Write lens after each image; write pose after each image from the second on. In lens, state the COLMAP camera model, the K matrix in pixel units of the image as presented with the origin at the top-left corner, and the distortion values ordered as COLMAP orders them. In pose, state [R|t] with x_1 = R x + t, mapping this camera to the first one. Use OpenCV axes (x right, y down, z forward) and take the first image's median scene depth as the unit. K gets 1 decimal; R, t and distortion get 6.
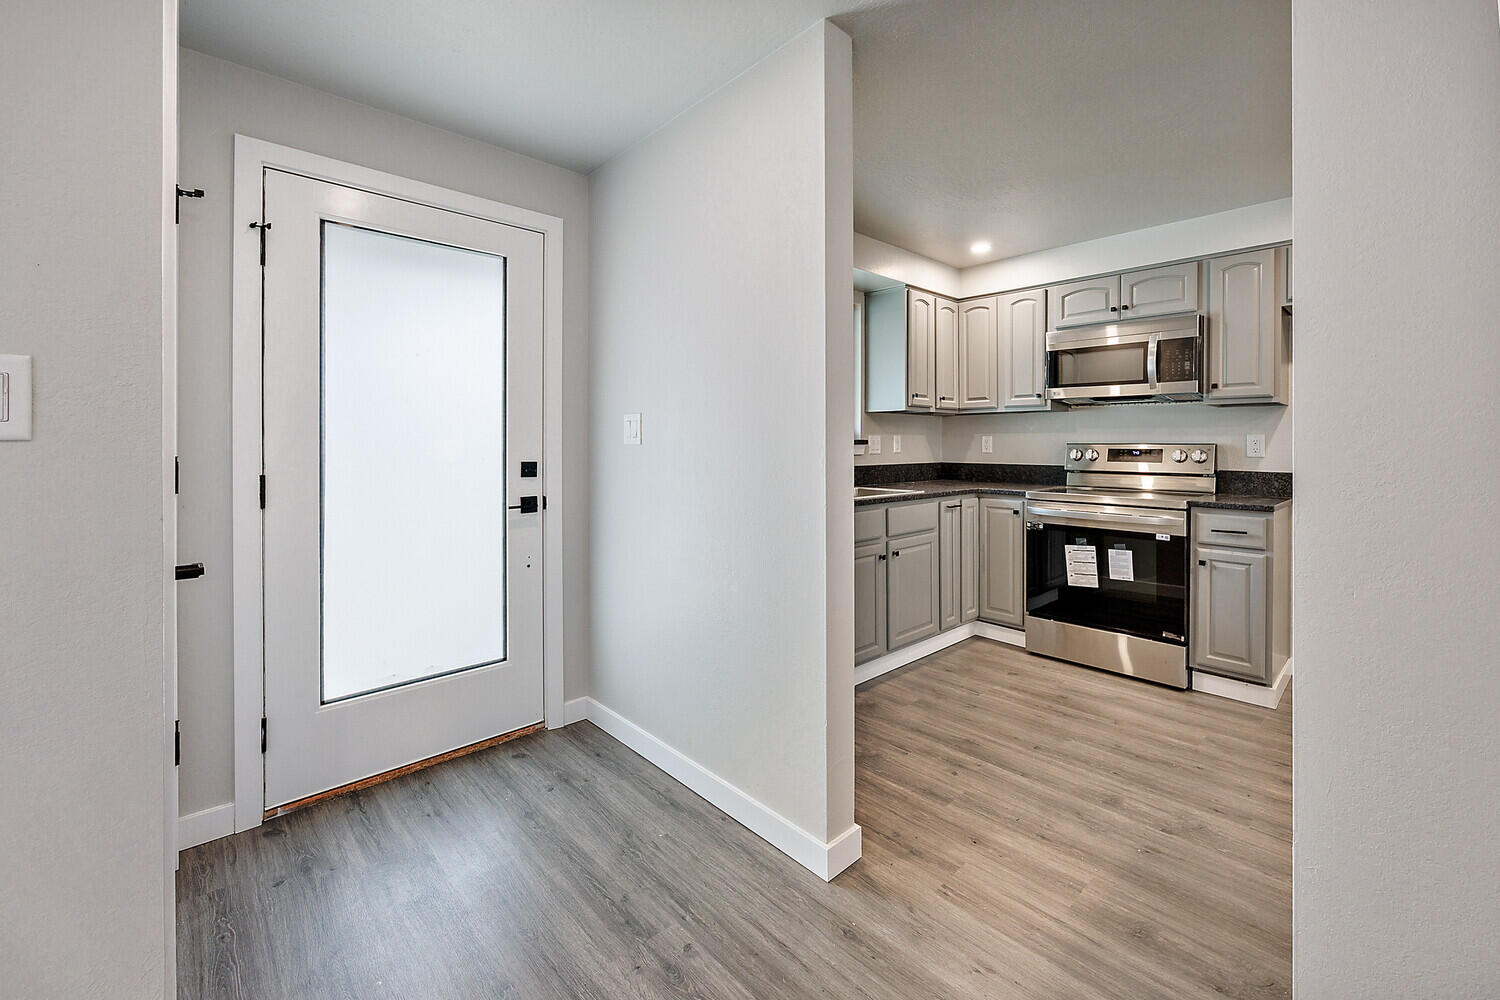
lens RADIAL K [[623.5, 0, 753.2], [0, 623.5, 443.6], [0, 0, 1]] dist [-0.002644, -0.000390]
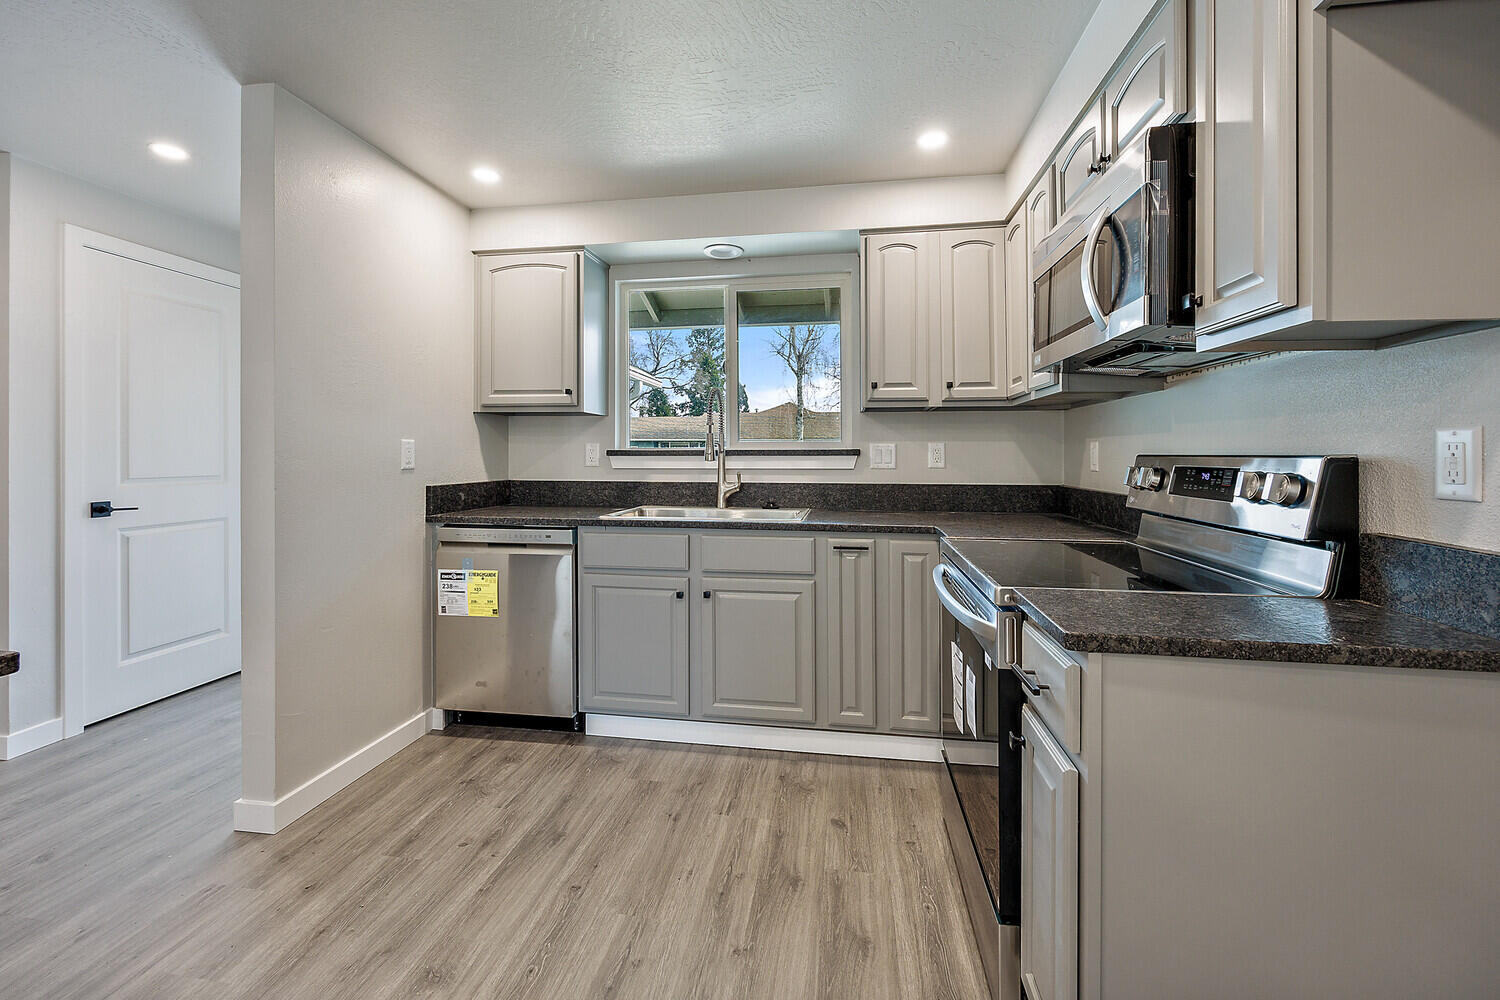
lens RADIAL K [[620.3, 0, 753.2], [0, 620.3, 452.5], [0, 0, 1]] dist [-0.001520, 0.000025]
pose [[0.616486, -0.000180, -0.787366, 0.823854], [-0.002227, 0.999996, -0.001973, -0.000528], [0.787363, 0.002970, 0.616482, 0.530531]]
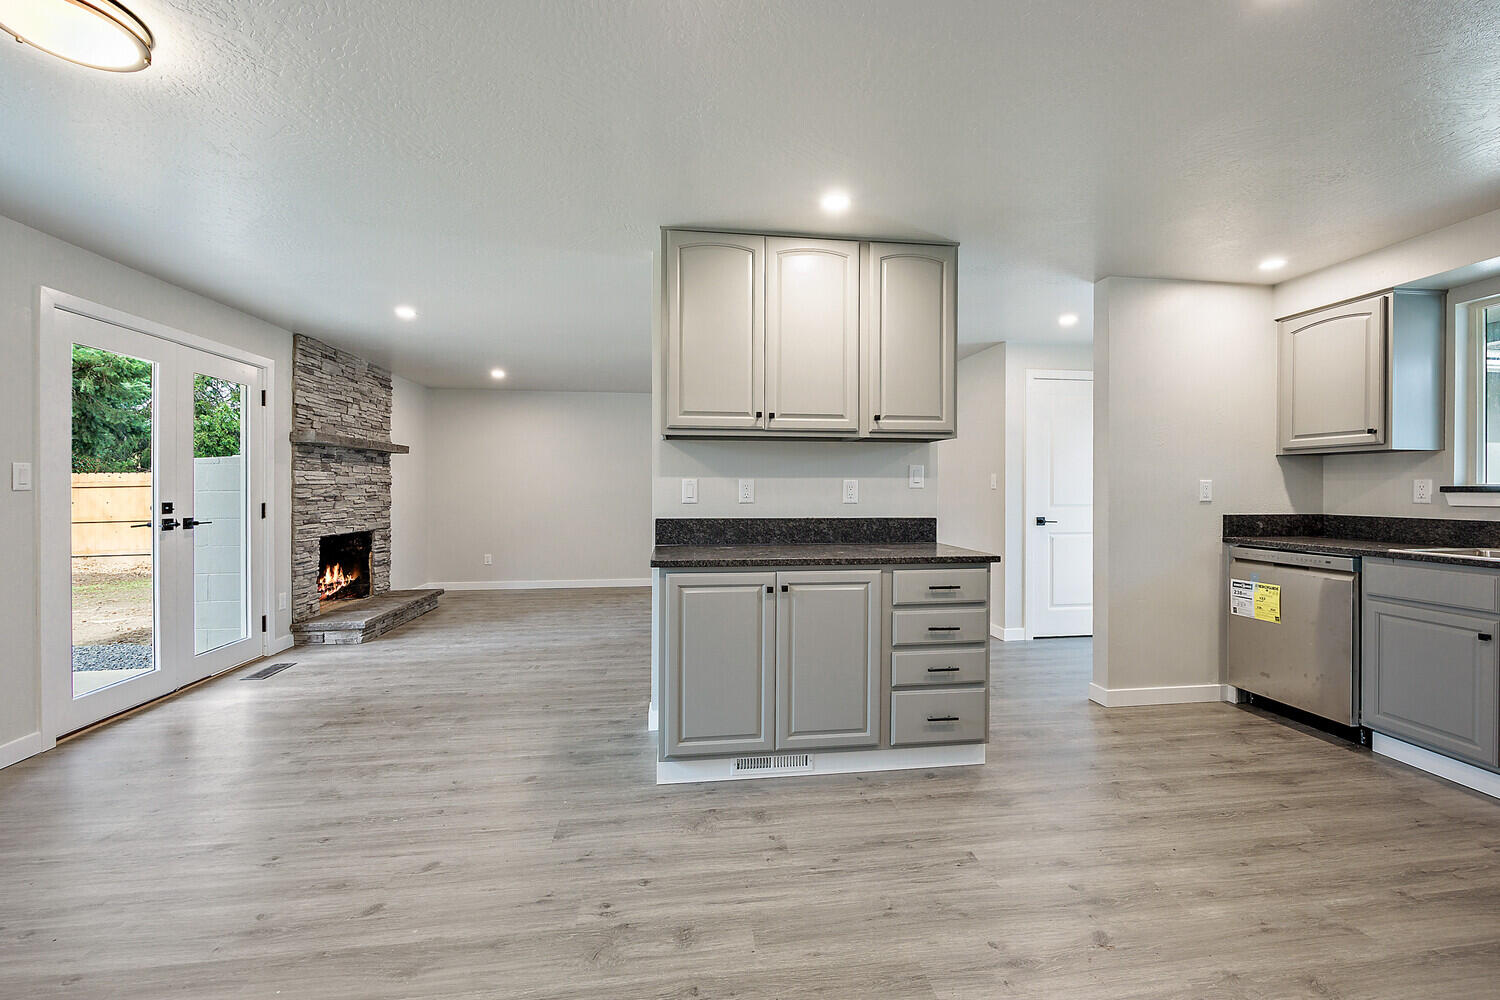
lens RADIAL K [[605.4, 0, 750.0], [0, 605.4, 500.0], [0, 0, 1]] dist [-0.002477, -0.000360]
pose [[-0.583735, 0.013847, -0.811826, 1.233362], [0.000219, 0.999857, 0.016897, -0.000522], [0.811944, 0.009686, -0.583655, 0.636137]]
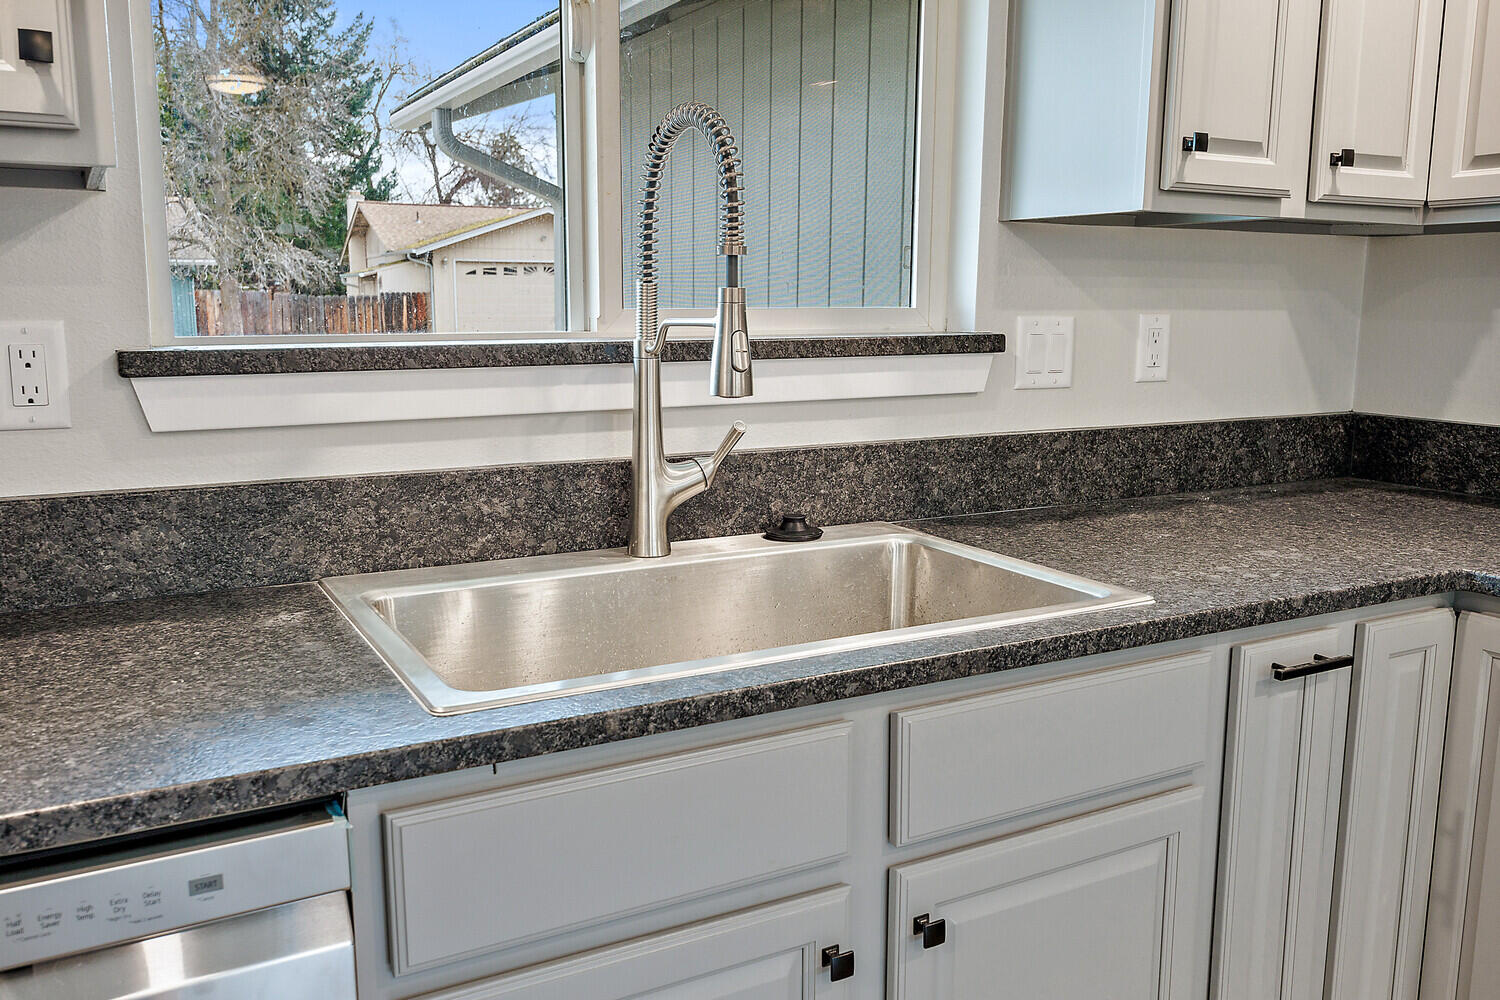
lens RADIAL K [[1232.3, 0, 750.0], [0, 1232.3, 500.0], [0, 0, 1]] dist [0.001880, 0.002651]
pose [[0.971438, 0.047625, -0.232464, 0.243184], [-0.008839, 0.986235, 0.165111, -0.025045], [0.237127, -0.158341, 0.958488, 0.587387]]
